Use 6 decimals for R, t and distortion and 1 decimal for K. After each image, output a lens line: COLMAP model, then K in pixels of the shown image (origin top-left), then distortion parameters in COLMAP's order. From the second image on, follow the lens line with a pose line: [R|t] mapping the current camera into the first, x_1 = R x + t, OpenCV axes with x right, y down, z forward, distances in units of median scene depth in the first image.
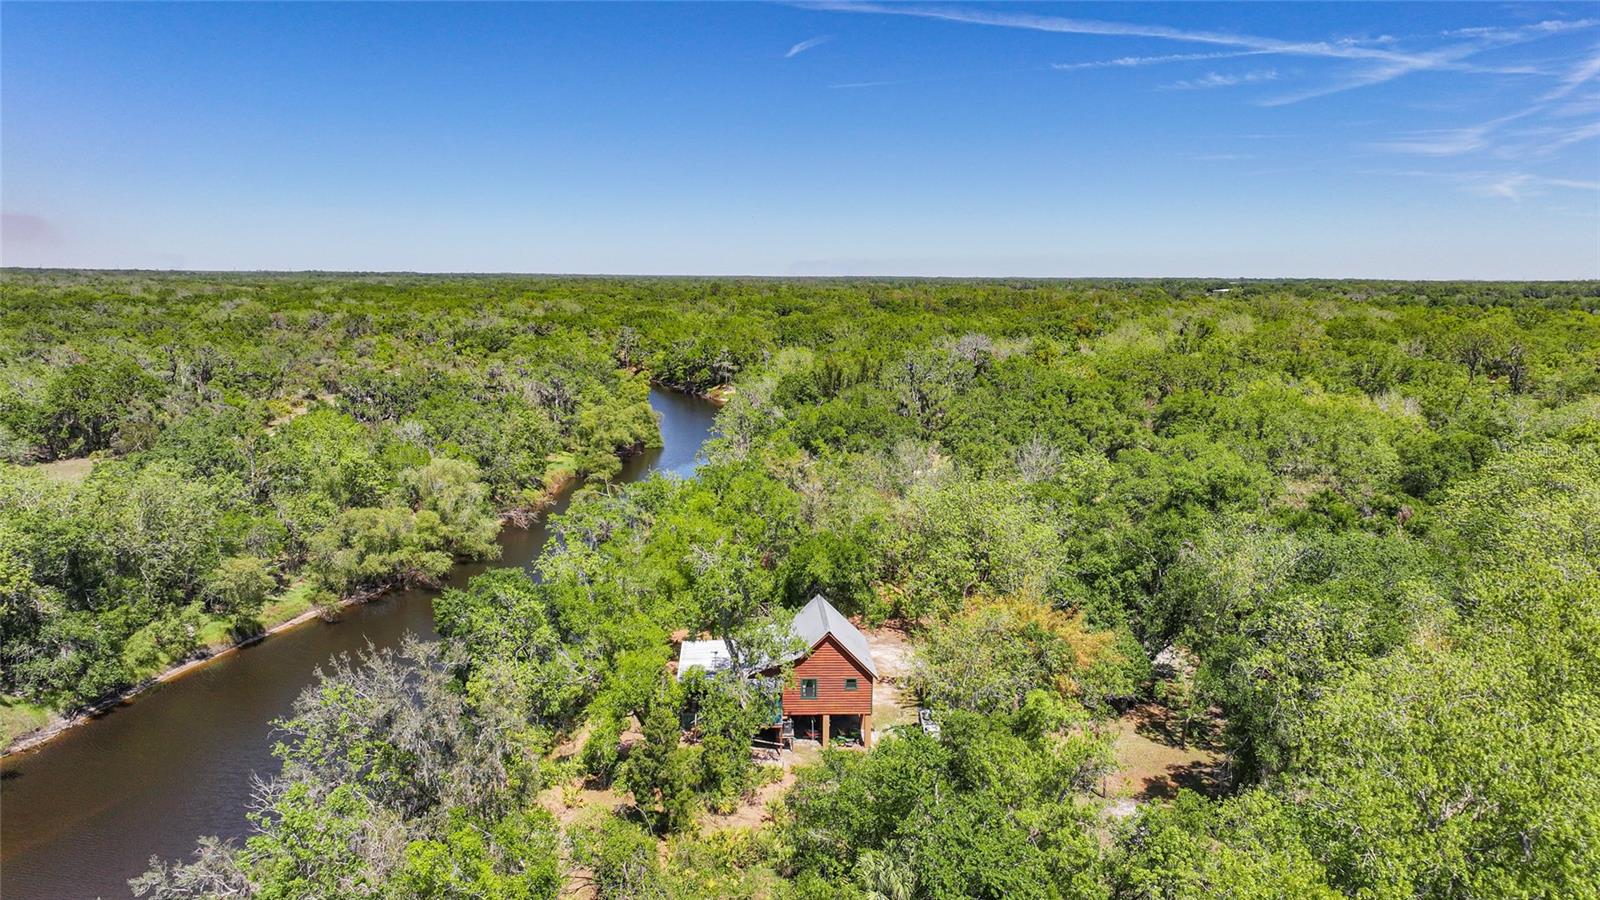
lens RADIAL K [[1131.7, 0, 809.6], [0, 1131.7, 440.7], [0, 0, 1]] dist [0.000349, 0.013983]
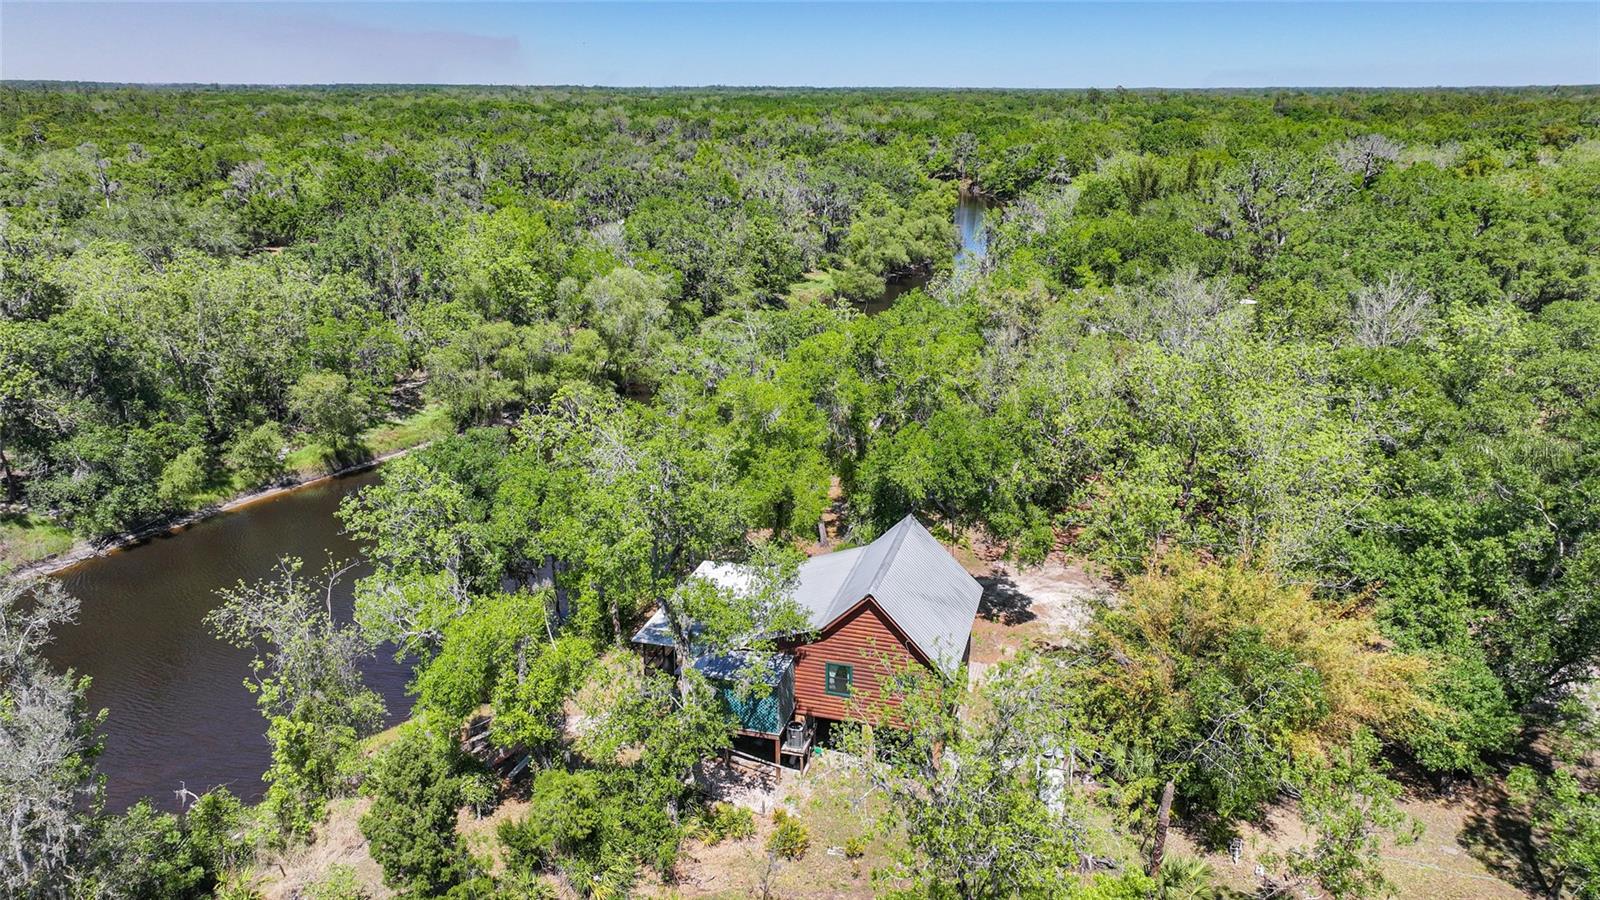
lens RADIAL K [[1131.7, 0, 804.9], [0, 1131.7, 440.7], [0, 0, 1]] dist [0.000349, 0.013983]
pose [[0.942186, 0.093443, -0.321799, 0.103957], [-0.042375, 0.985848, 0.162198, -0.000471], [0.332401, -0.139184, 0.932811, 0.290599]]
